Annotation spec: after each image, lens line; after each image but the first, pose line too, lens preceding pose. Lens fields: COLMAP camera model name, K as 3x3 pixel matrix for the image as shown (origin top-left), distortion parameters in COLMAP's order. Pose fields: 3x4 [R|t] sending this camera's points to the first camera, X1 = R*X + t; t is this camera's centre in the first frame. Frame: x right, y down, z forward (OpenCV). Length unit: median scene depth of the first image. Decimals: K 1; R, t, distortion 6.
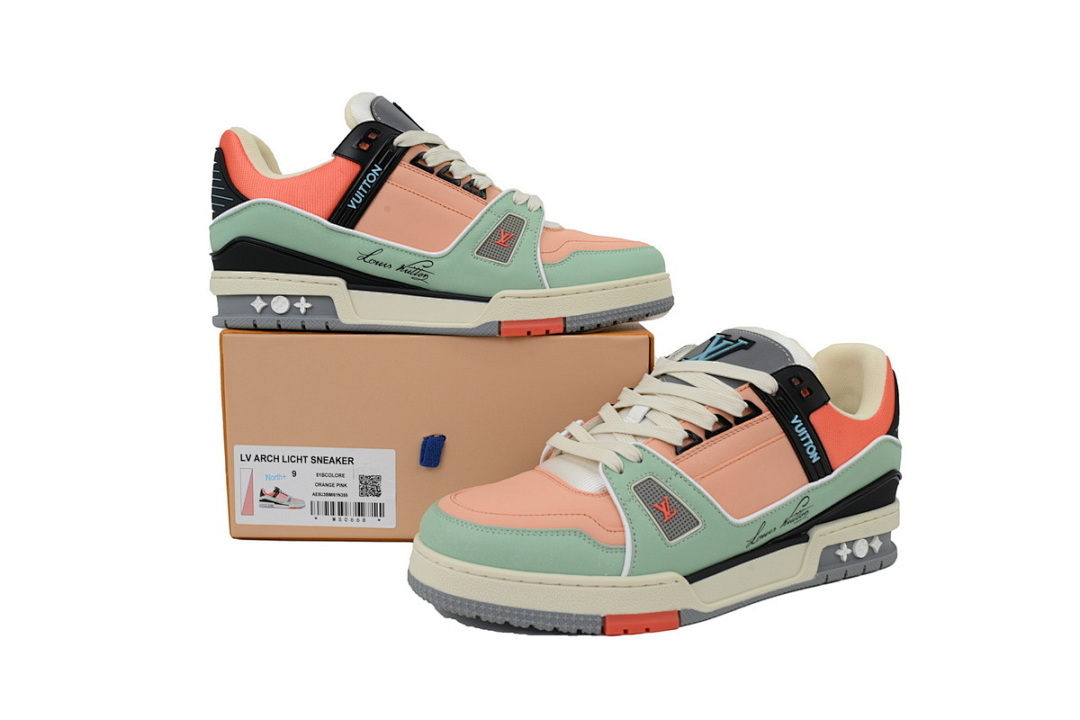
lens RADIAL K [[845.5, 0, 540.0], [0, 845.5, 360.0], [0, 0, 1]] dist [-0.002930, 0.000483]
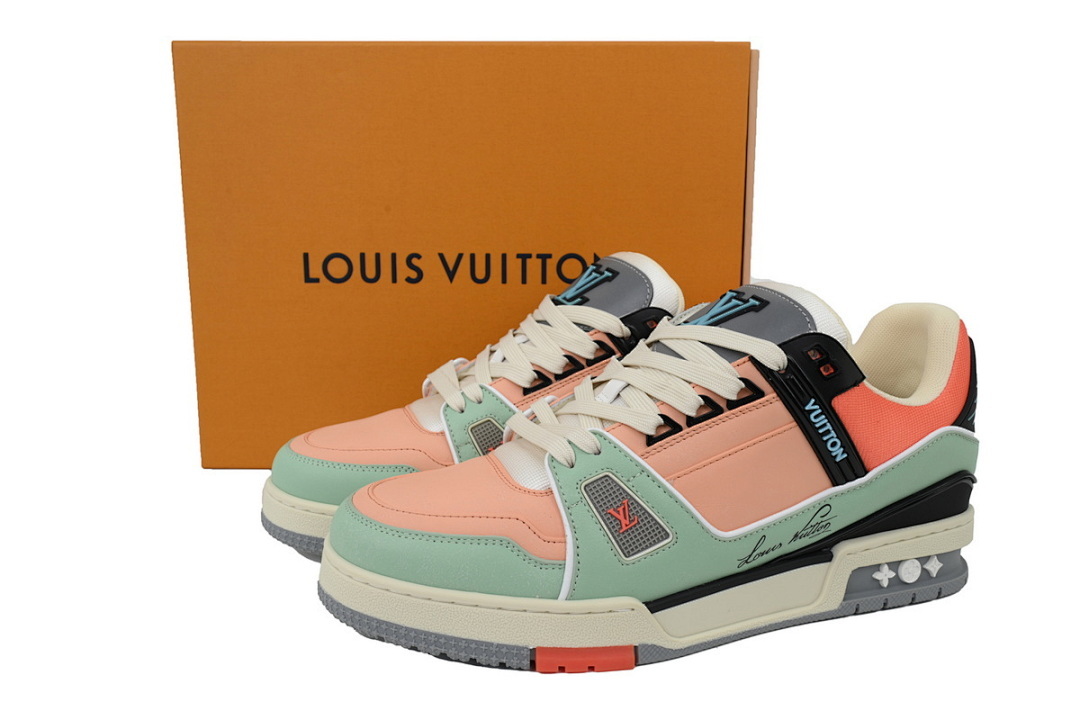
lens RADIAL K [[845.5, 0, 540.0], [0, 845.5, 360.0], [0, 0, 1]] dist [-0.002930, 0.000483]
pose [[0.985913, 0.020211, -0.166032, 0.183217], [-0.011038, 0.998370, 0.055988, -0.009578], [0.166893, -0.053366, 0.984530, 0.208198]]
